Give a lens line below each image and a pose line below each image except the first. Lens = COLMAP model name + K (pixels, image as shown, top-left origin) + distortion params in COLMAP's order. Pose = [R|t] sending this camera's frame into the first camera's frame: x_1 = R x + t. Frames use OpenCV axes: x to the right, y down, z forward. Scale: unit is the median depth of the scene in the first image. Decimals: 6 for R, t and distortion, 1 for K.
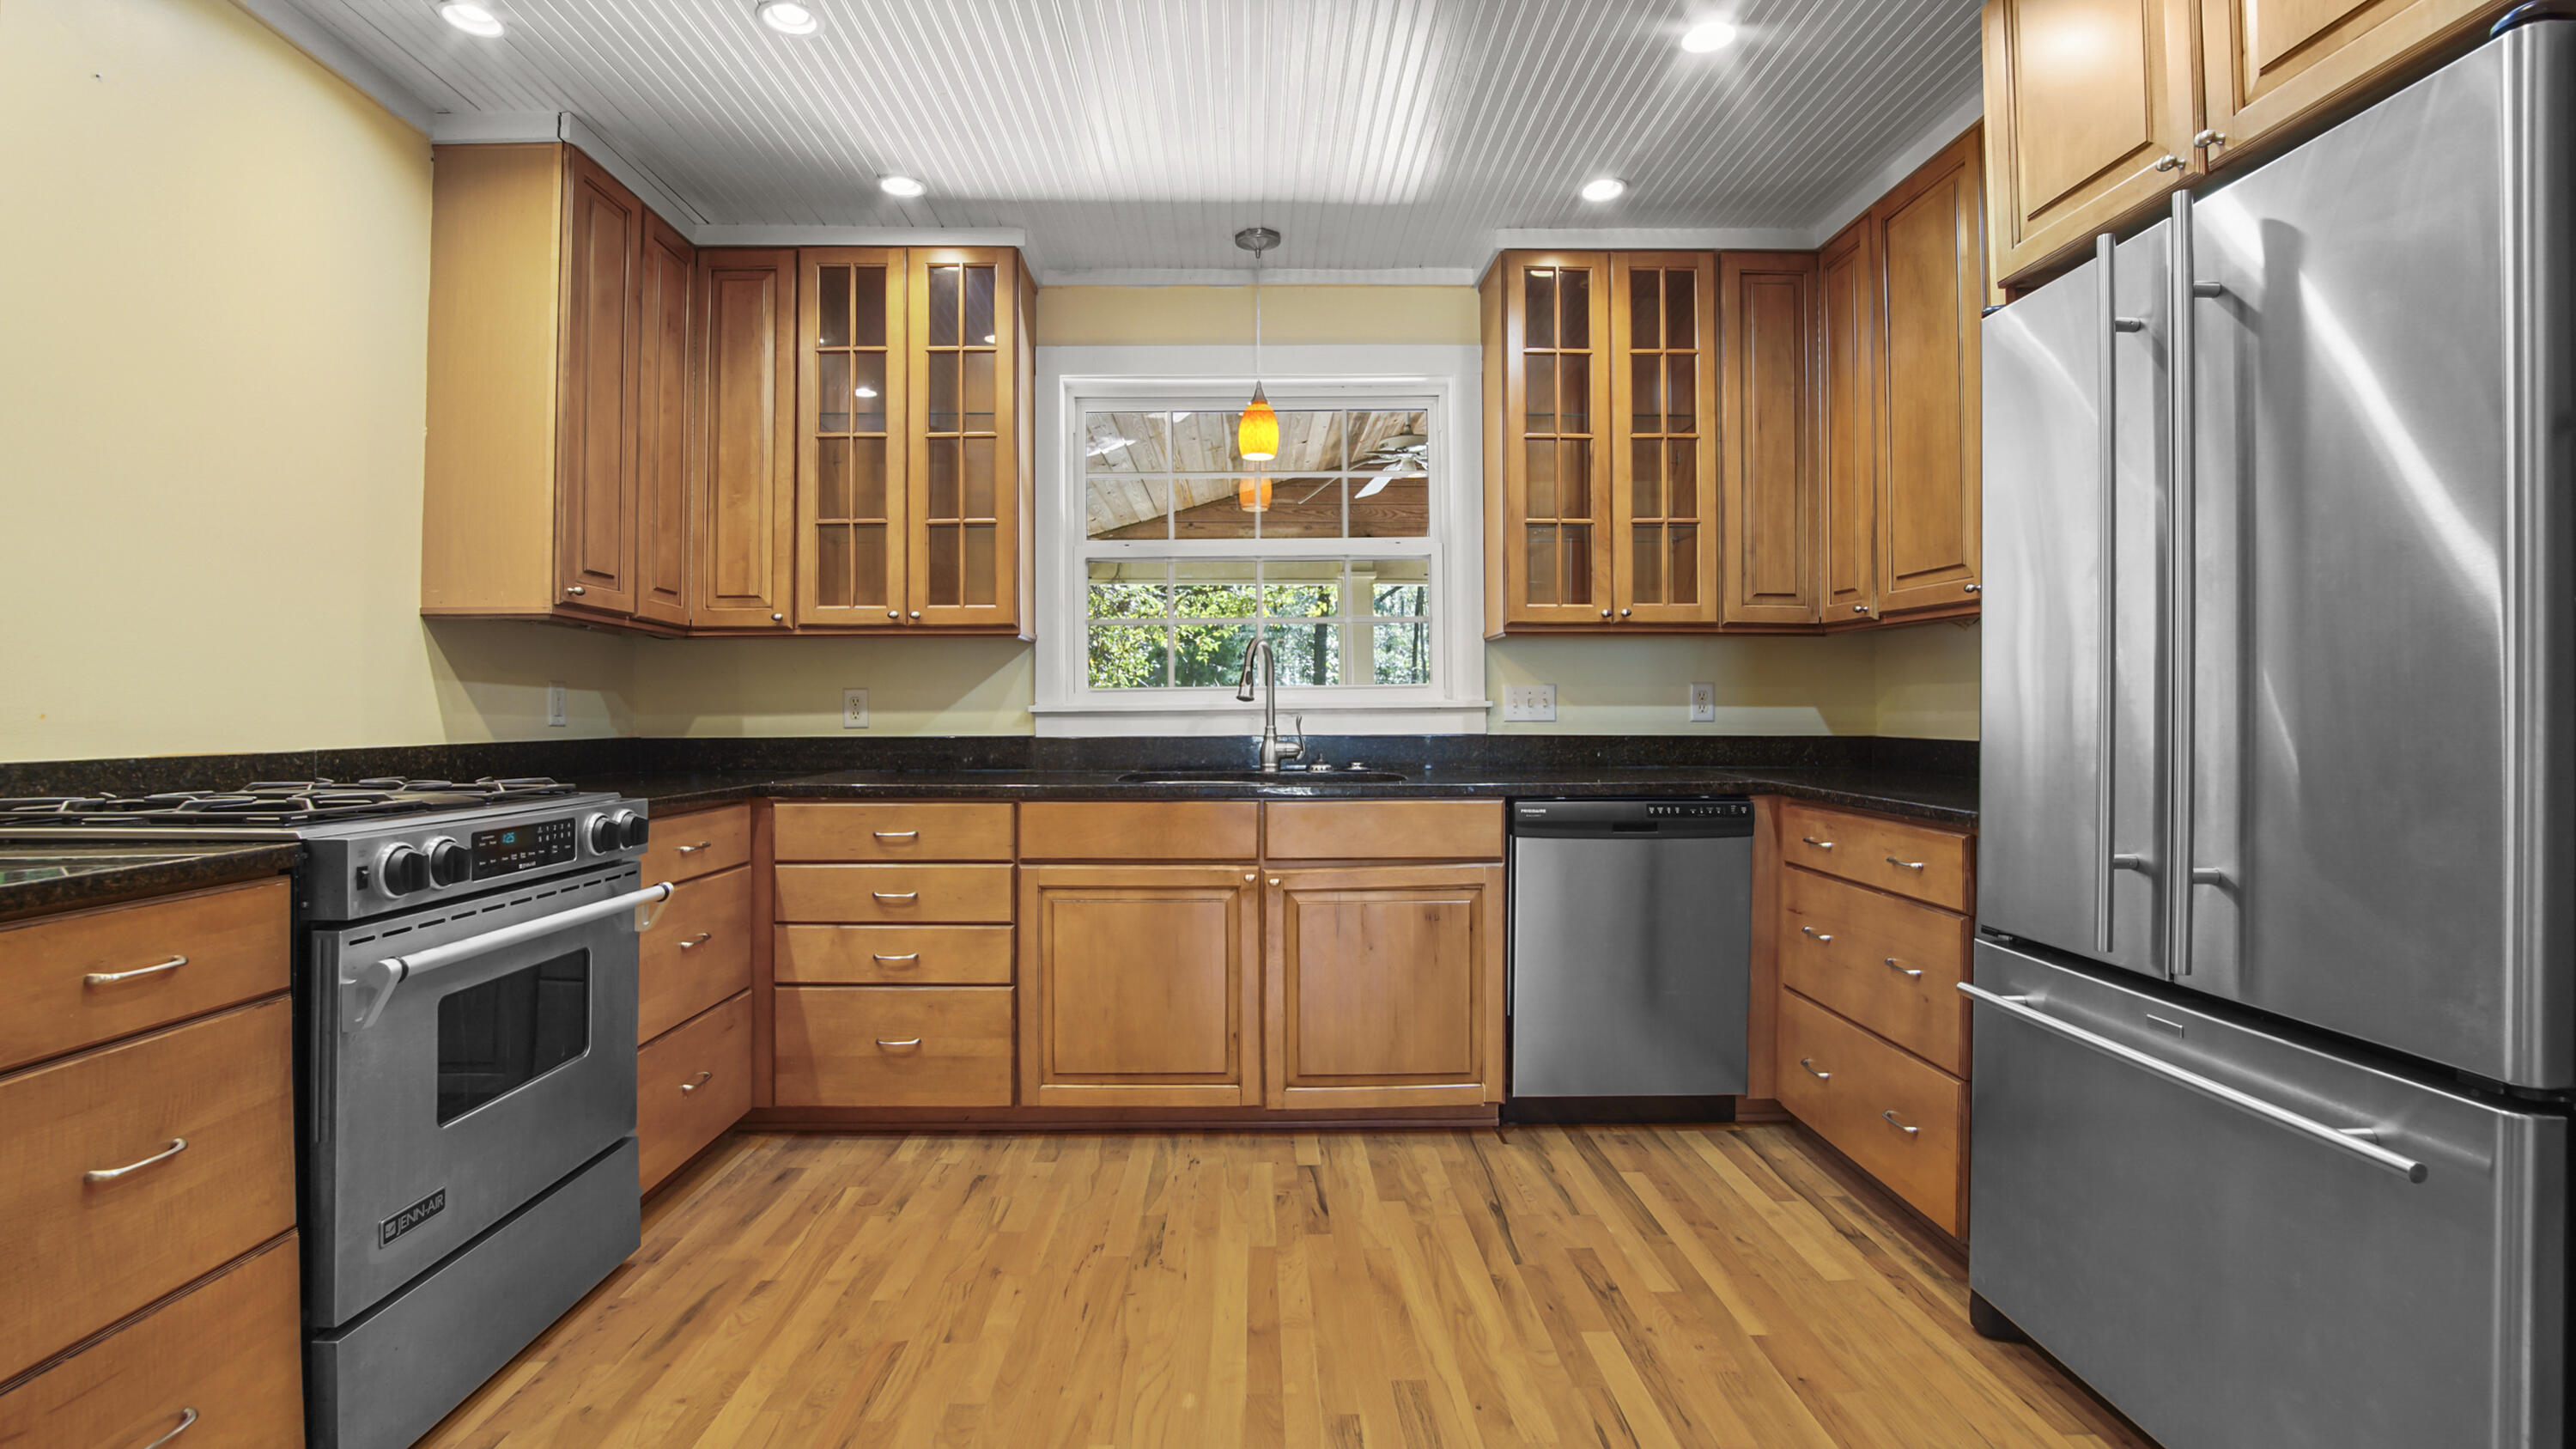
lens RADIAL K [[1182.8, 0, 1280.3], [0, 1182.8, 713.1], [0, 0, 1]] dist [-0.029256, 0.000048]
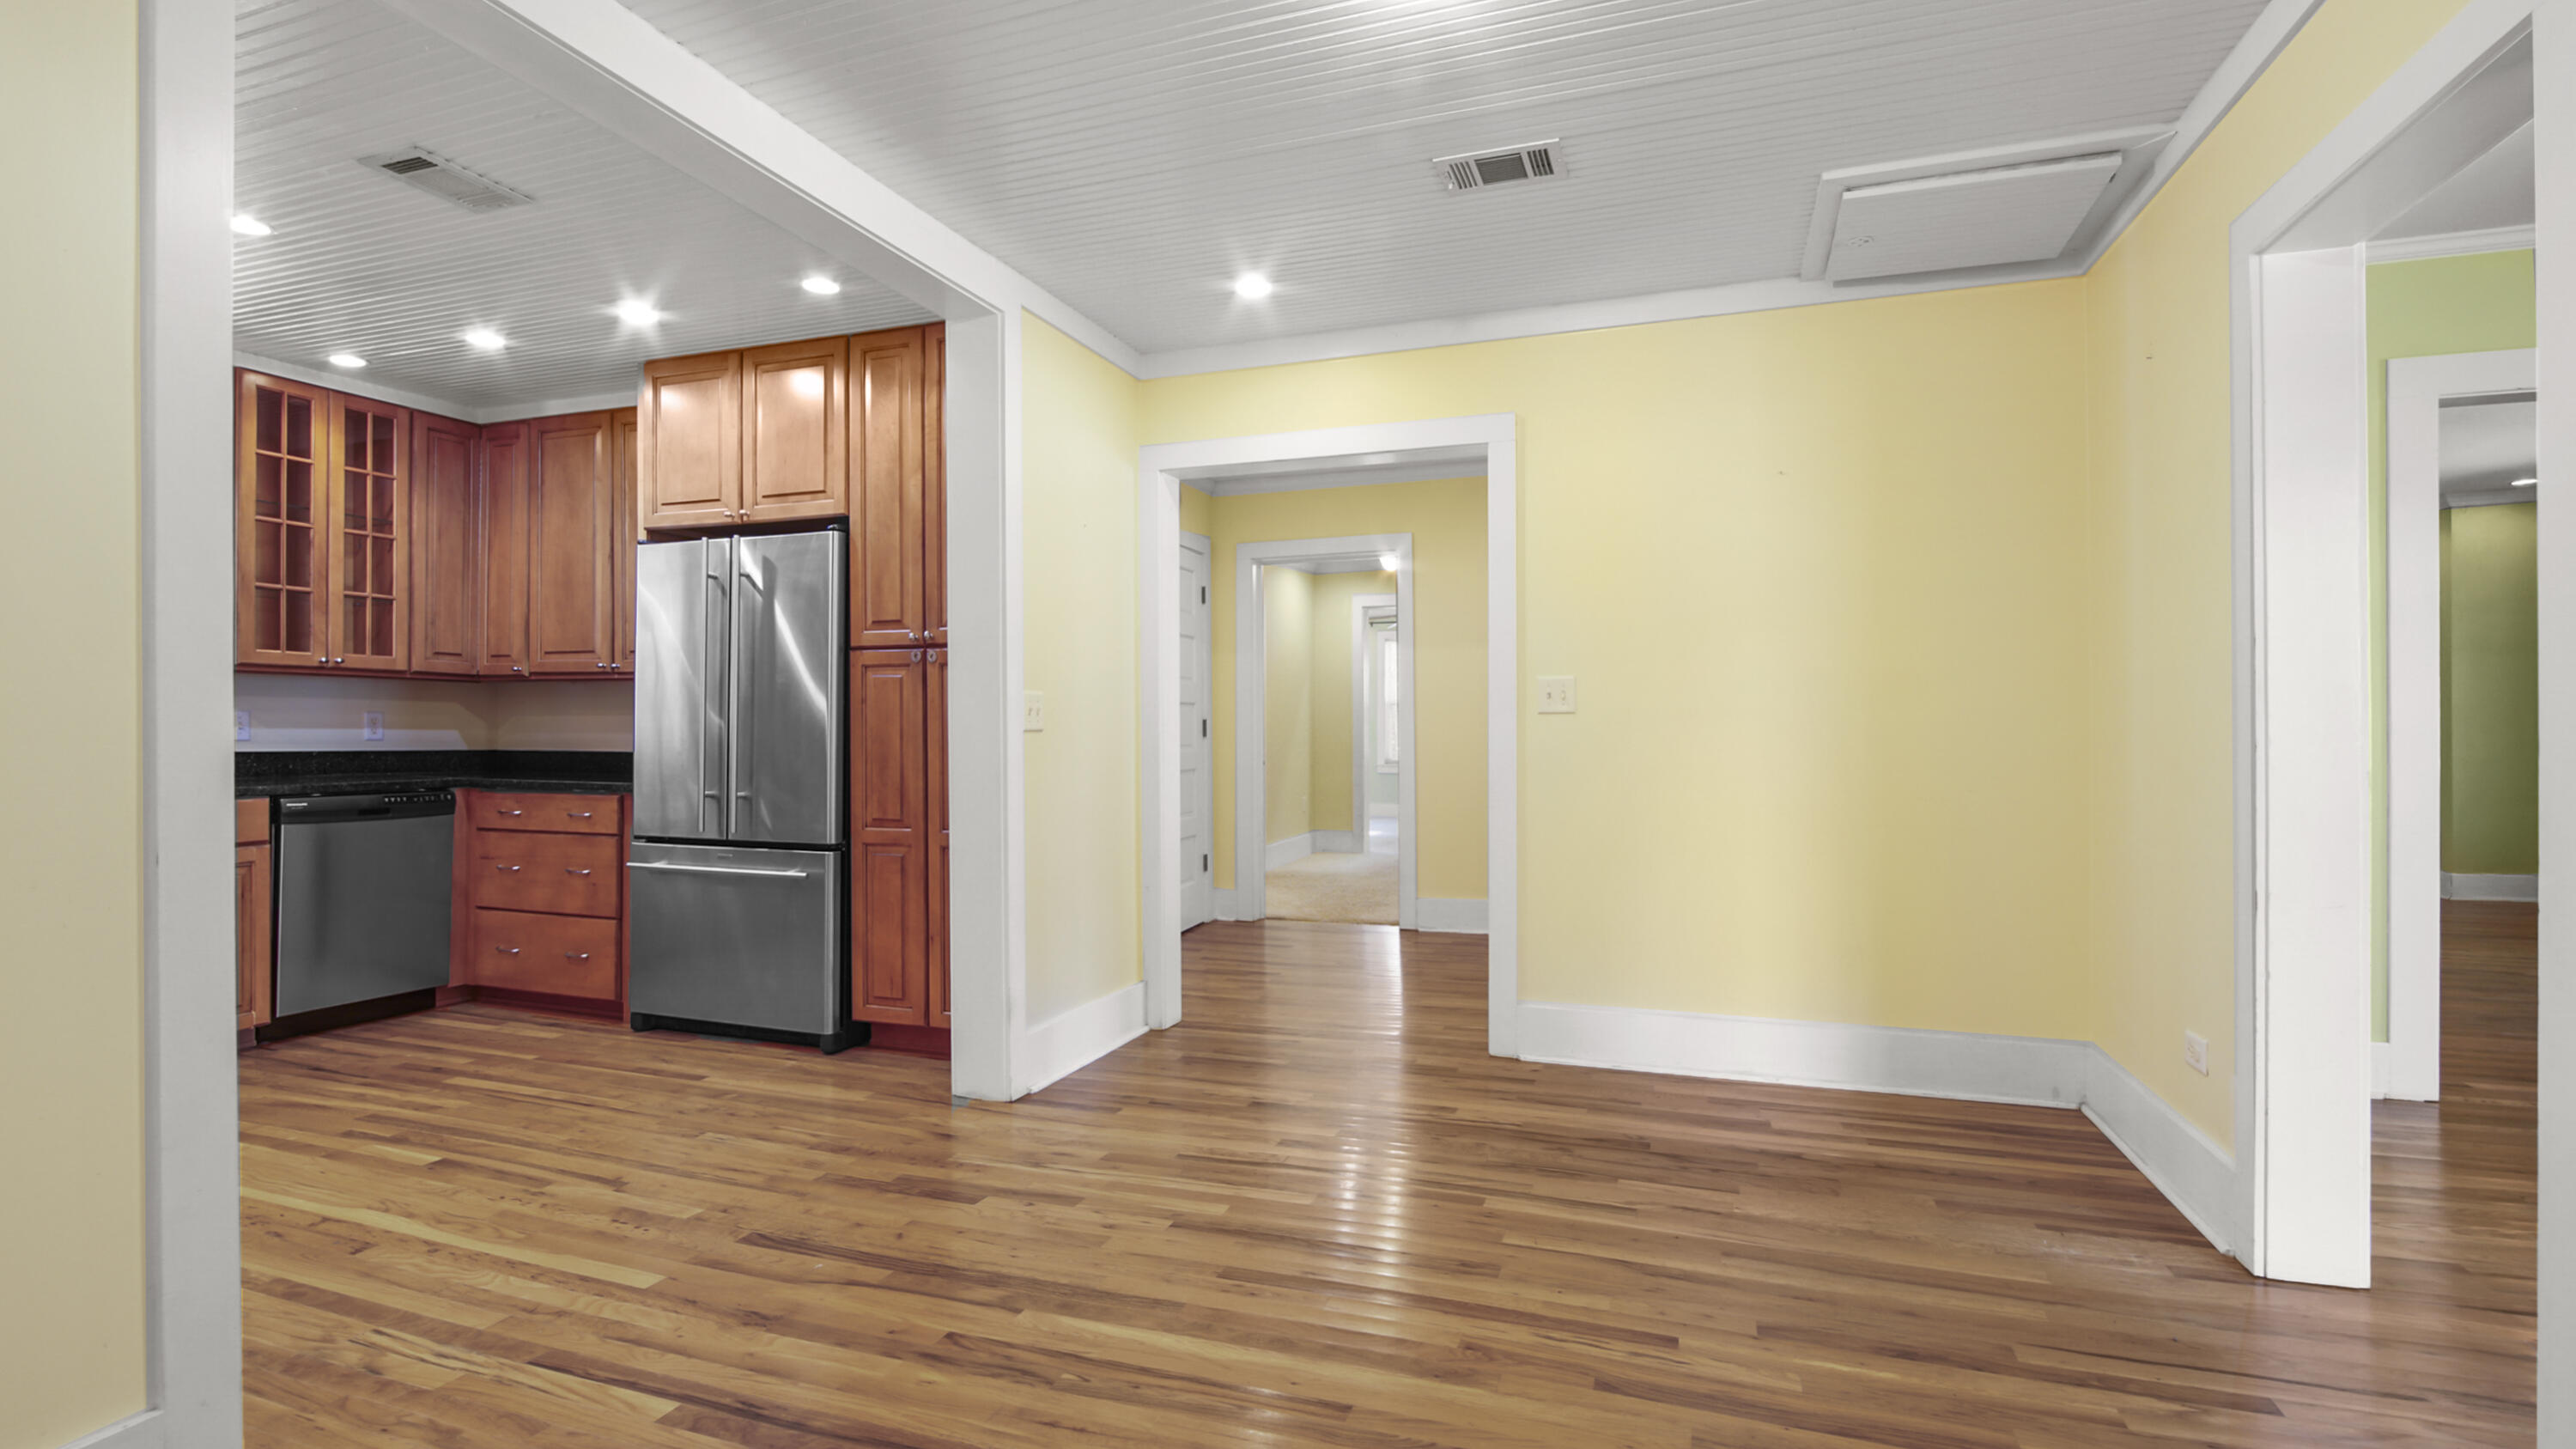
lens RADIAL K [[1182.8, 0, 1280.3], [0, 1182.8, 713.1], [0, 0, 1]] dist [-0.029256, 0.000048]
pose [[0.364657, 0.017686, 0.930974, -0.575893], [-0.000932, 0.999826, -0.018629, -0.000185], [-0.931141, 0.005926, 0.364610, -0.518491]]
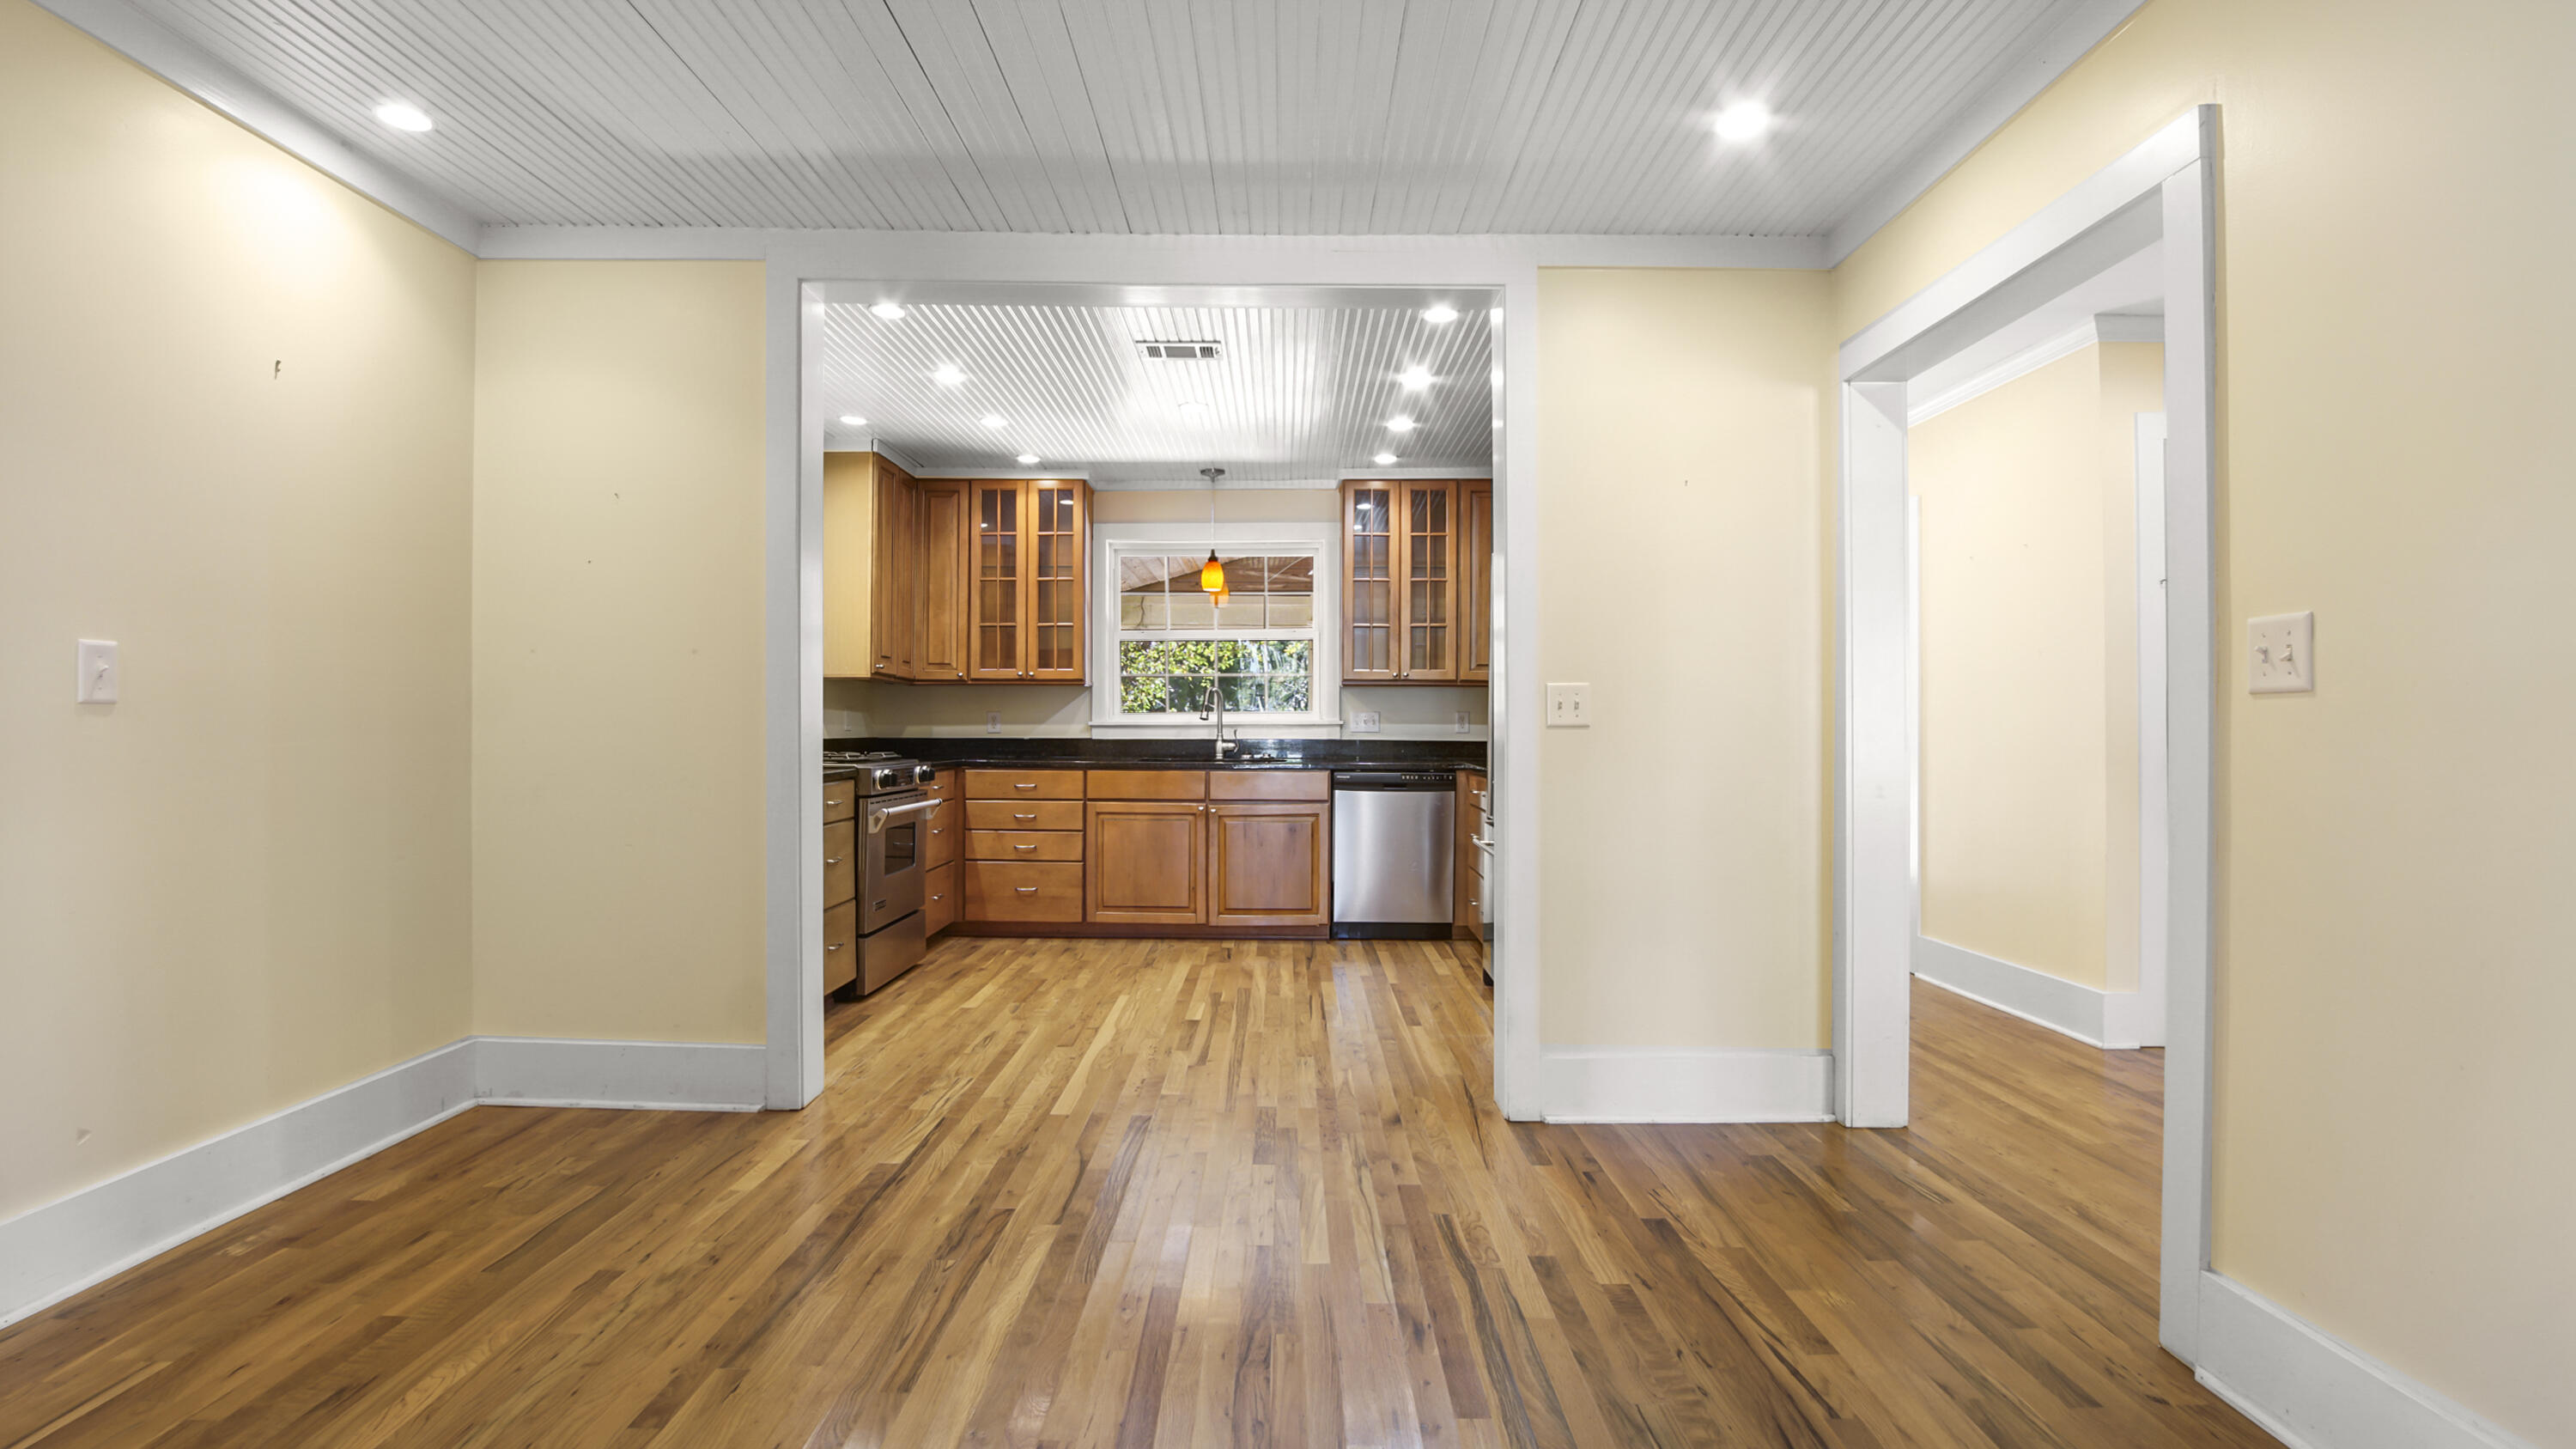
lens RADIAL K [[1165.7, 0, 1261.3], [0, 1165.7, 736.2], [0, 0, 1]] dist [-0.020019, 0.000285]
pose [[0.999220, 0.007763, -0.038729, 0.138668], [-0.007399, 0.999927, 0.009524, -0.003194], [0.038800, -0.009230, 0.999204, -0.884134]]
